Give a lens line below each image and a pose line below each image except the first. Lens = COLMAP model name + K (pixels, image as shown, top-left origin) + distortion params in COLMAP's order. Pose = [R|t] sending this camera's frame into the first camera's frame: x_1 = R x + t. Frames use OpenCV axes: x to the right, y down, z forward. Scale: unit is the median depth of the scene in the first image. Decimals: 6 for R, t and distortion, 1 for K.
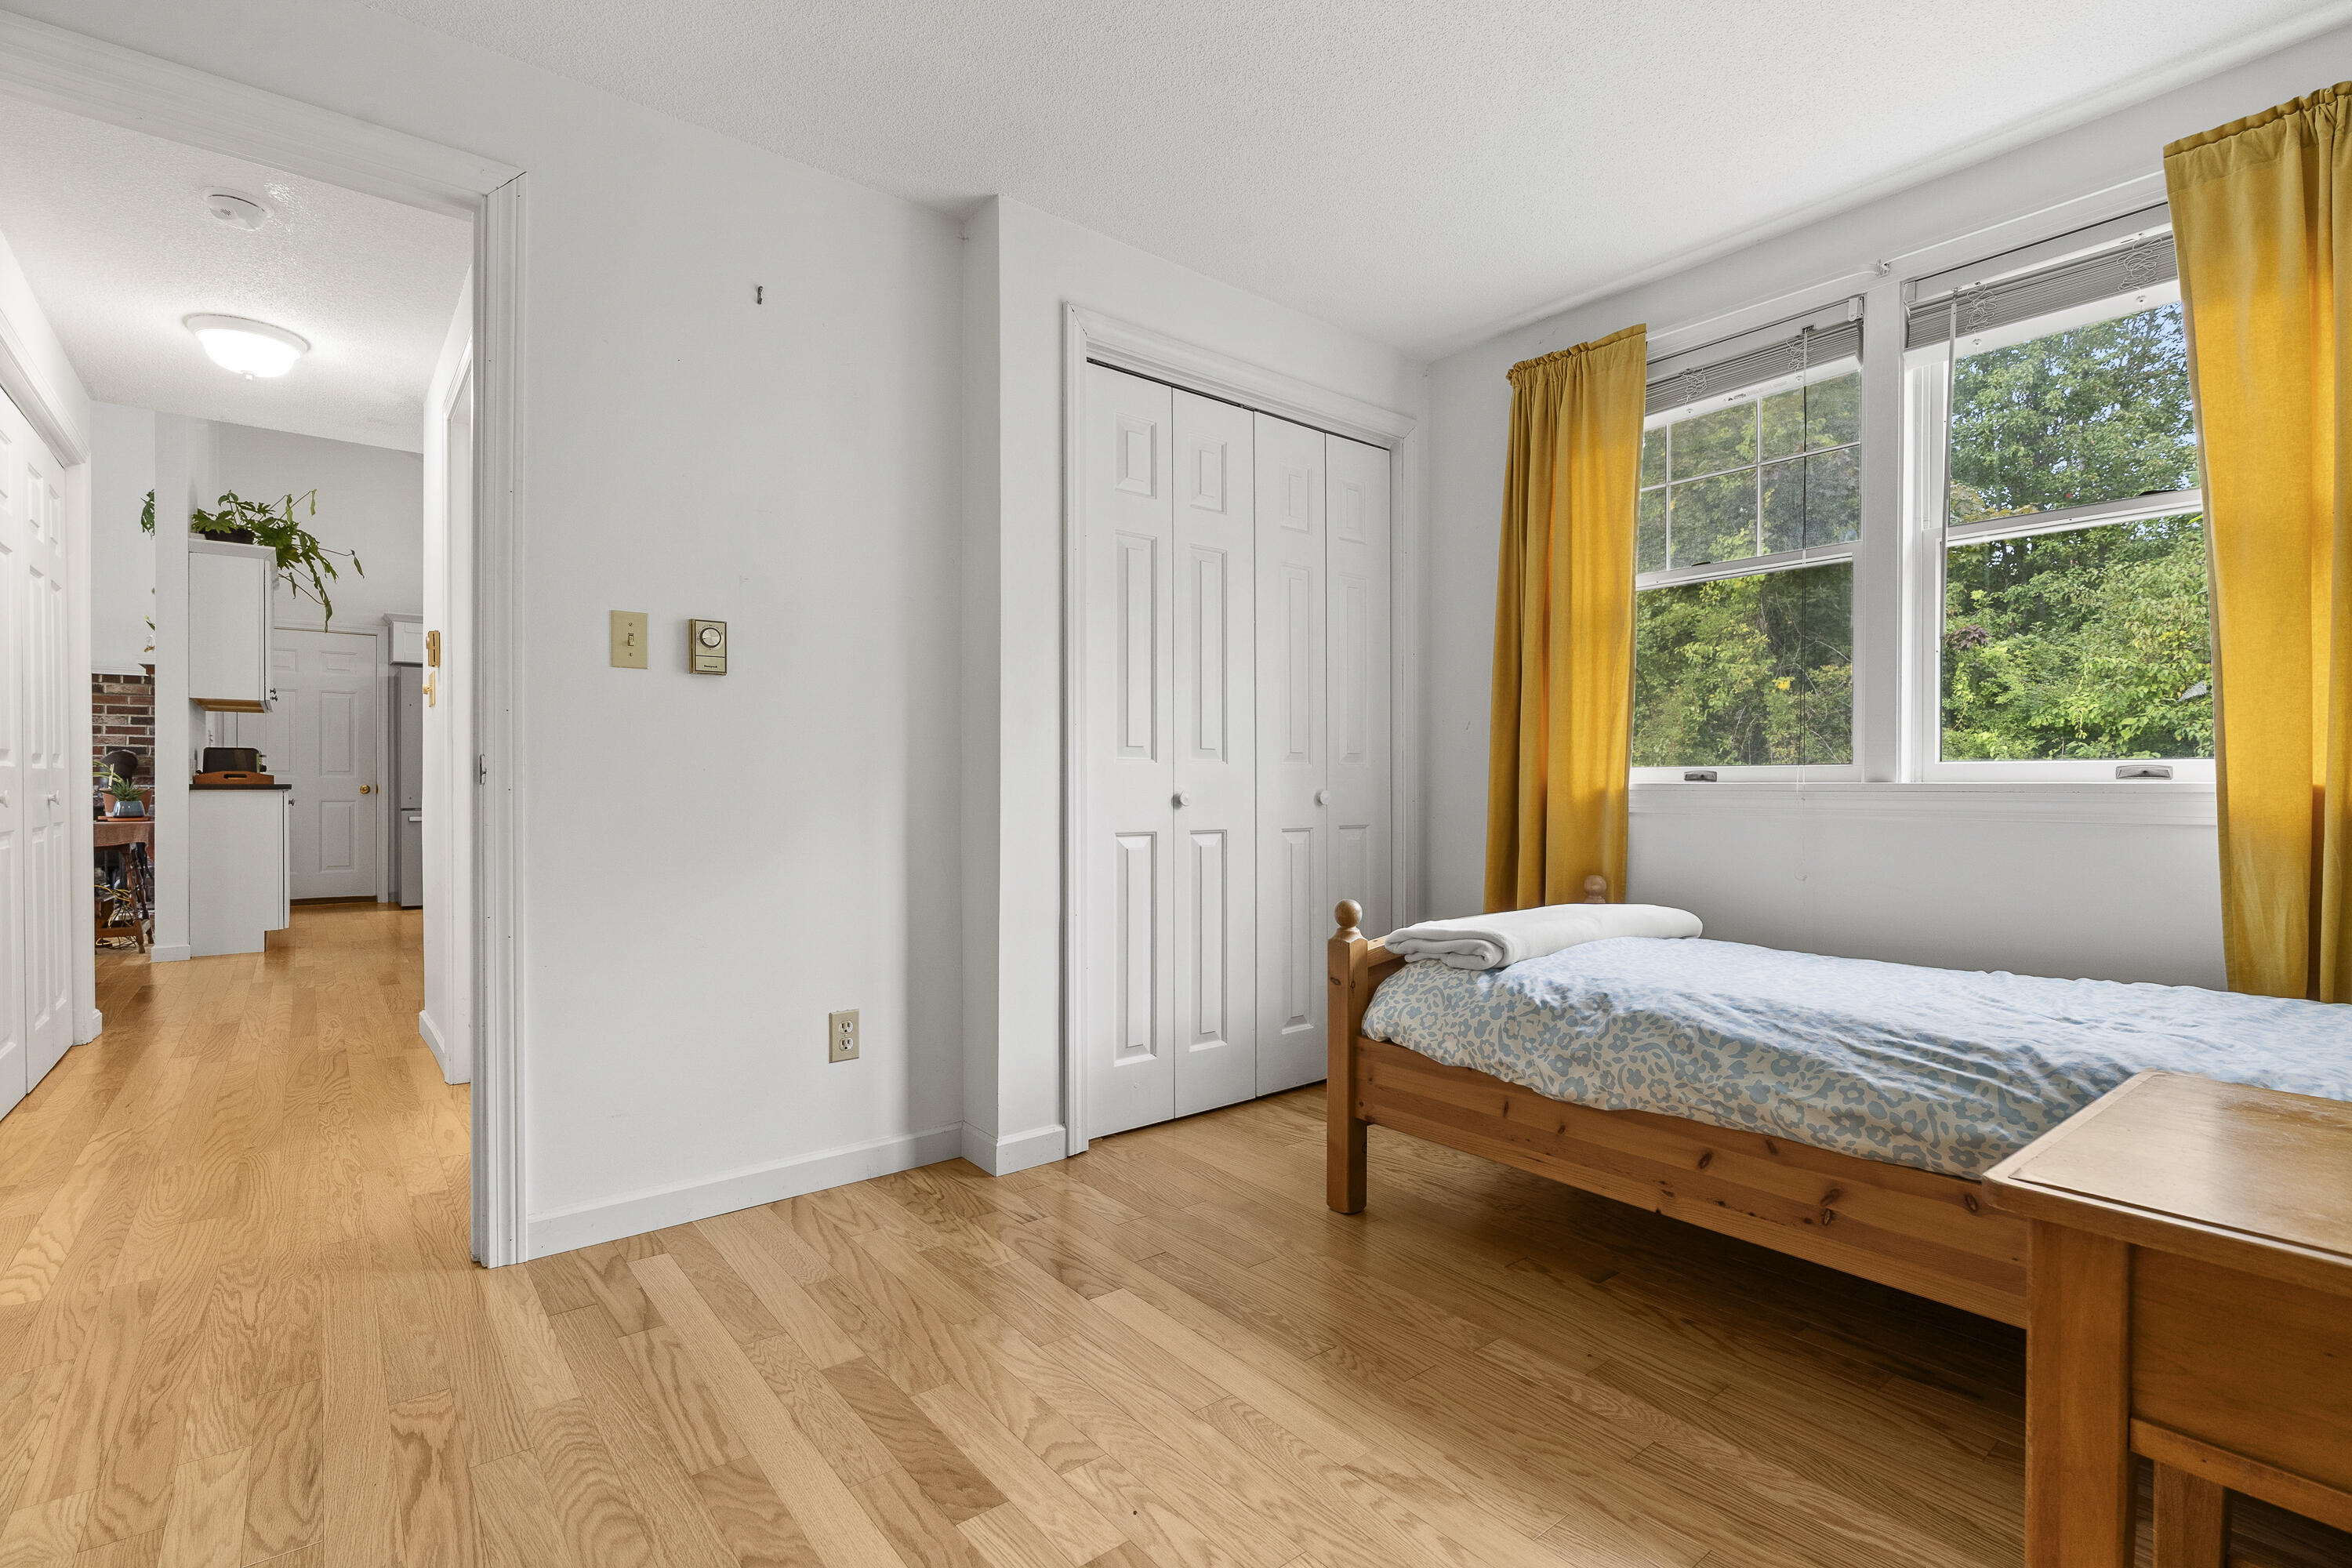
lens RADIAL K [[1091.3, 0, 1163.0], [0, 1091.3, 790.3], [0, 0, 1]] dist [-0.001551, 0.000425]
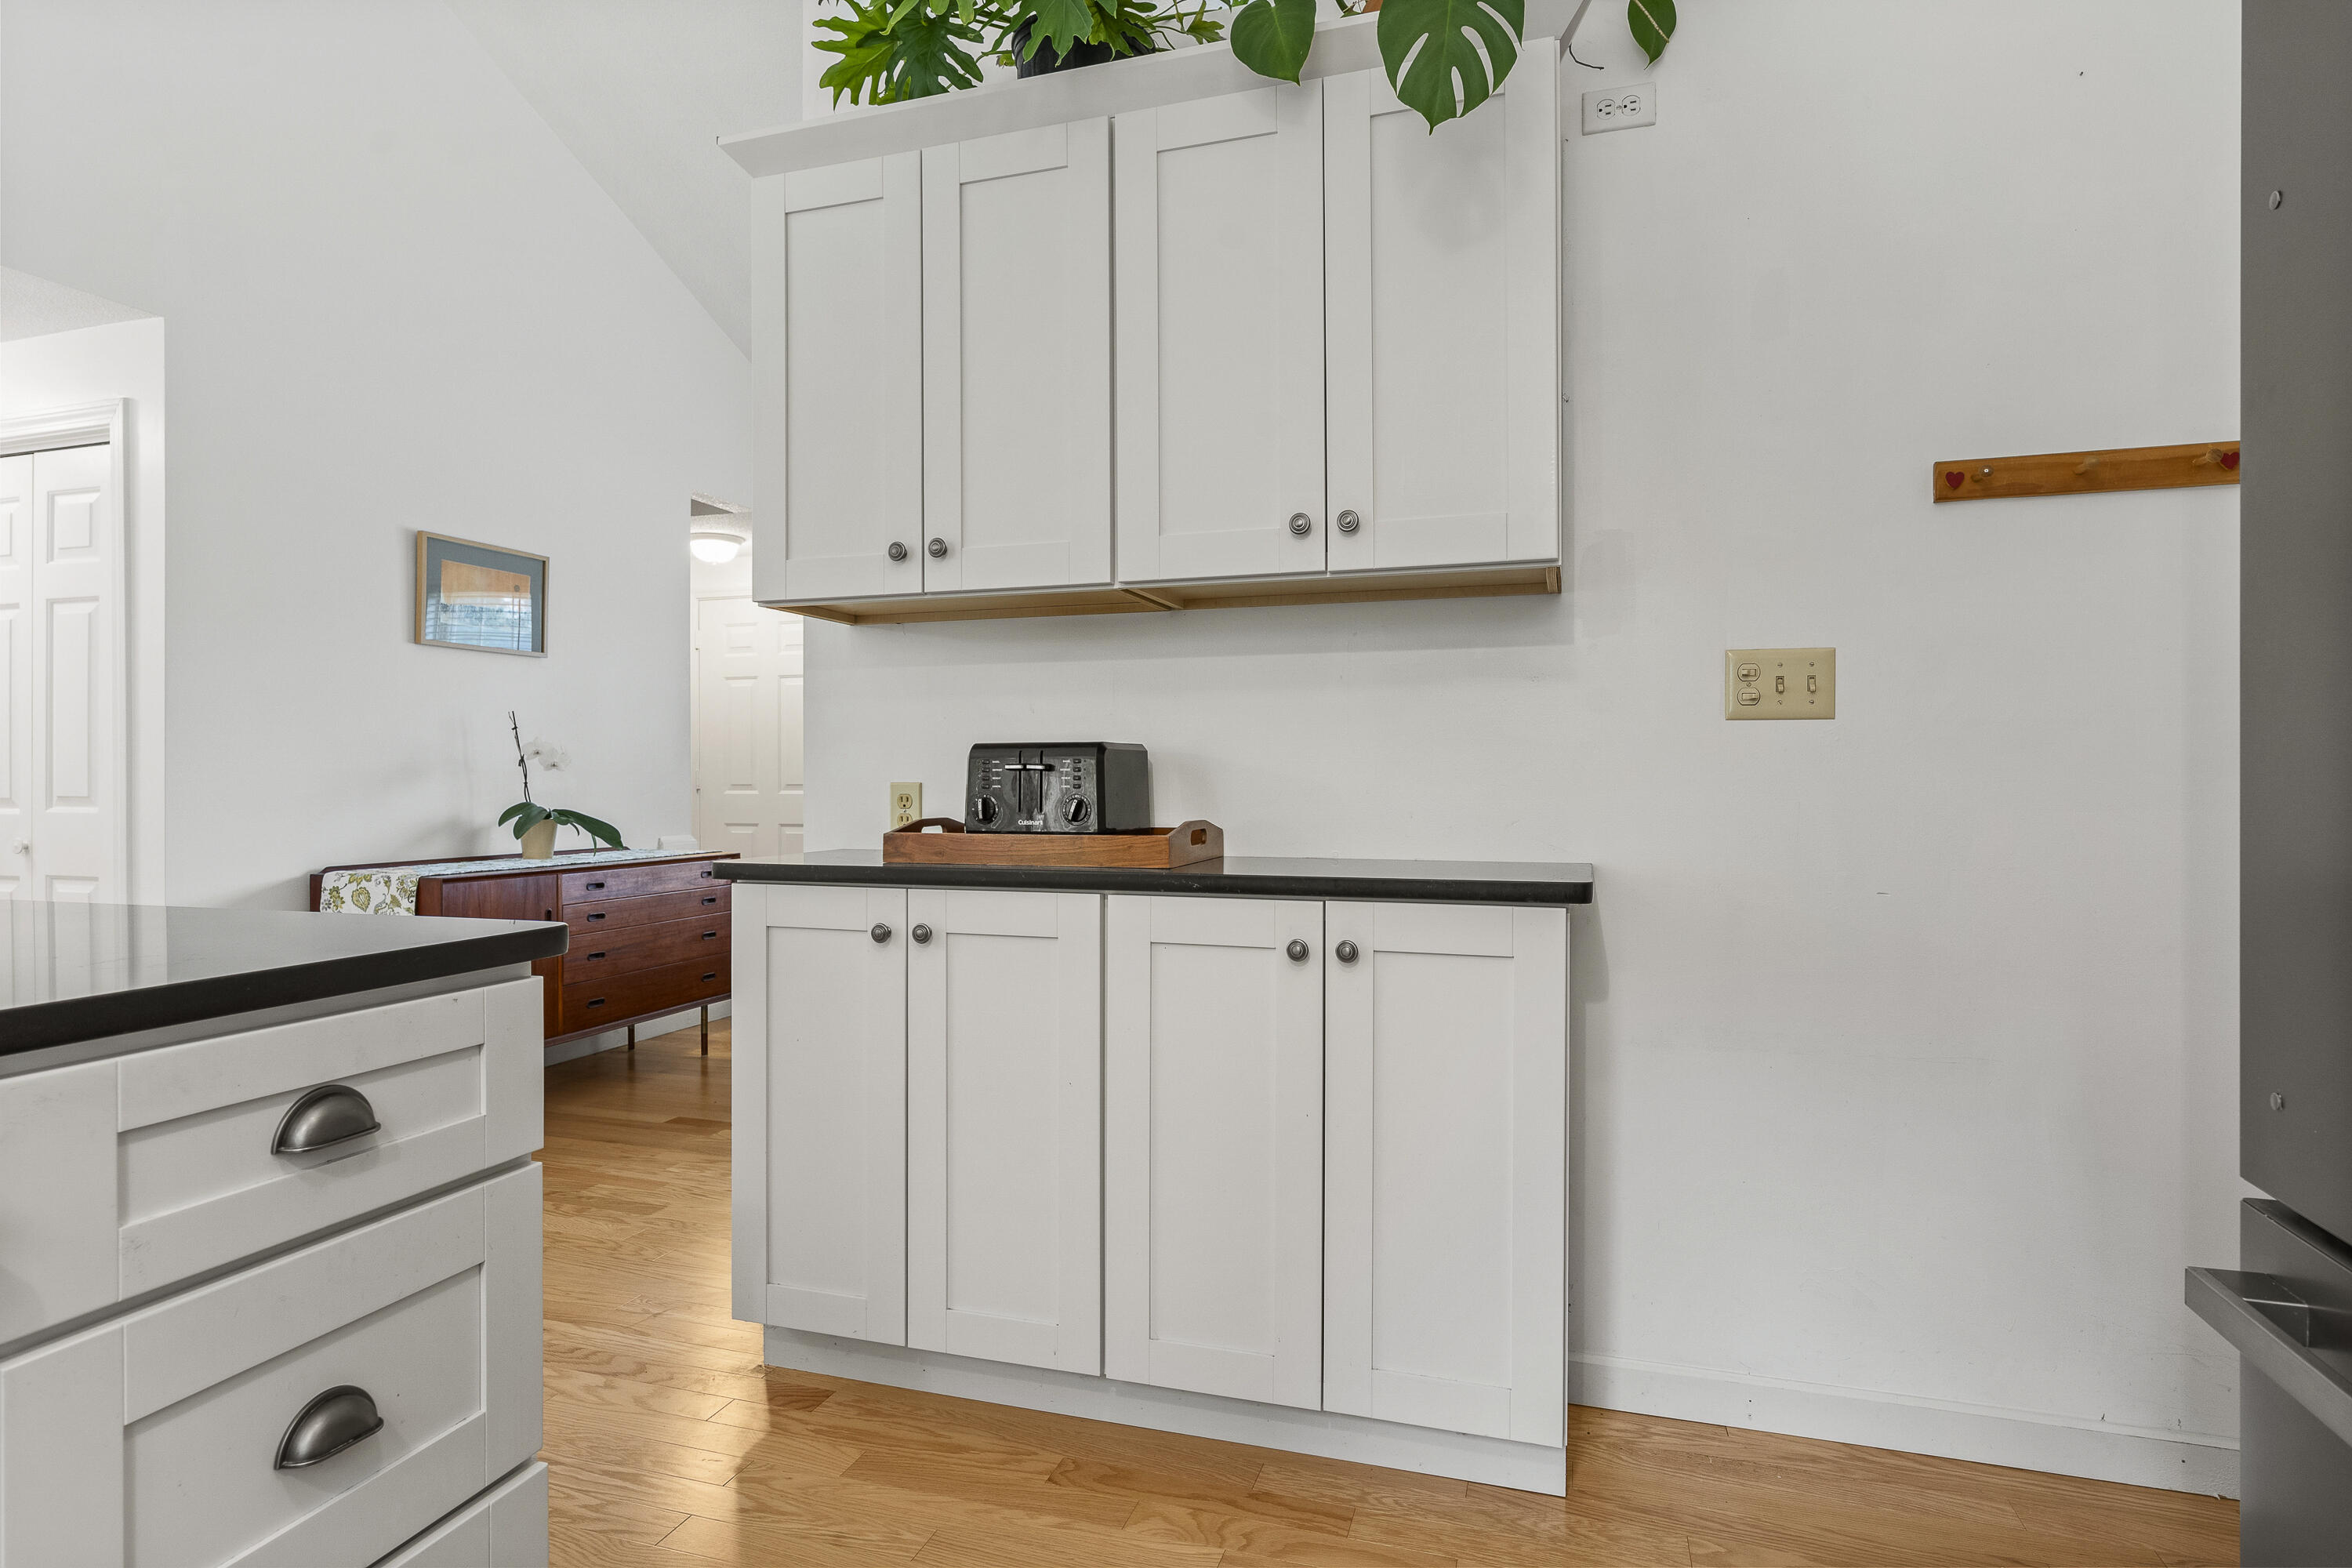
lens RADIAL K [[1252.0, 0, 1176.0], [0, 1252.0, 784.0], [0, 0, 1]] dist [-0.006493, -0.000758]
pose [[-0.827374, 0.002017, -0.561647, -1.654375], [-0.001848, 0.999978, 0.006313, -0.071233], [0.561648, 0.006261, -0.827353, 3.210442]]
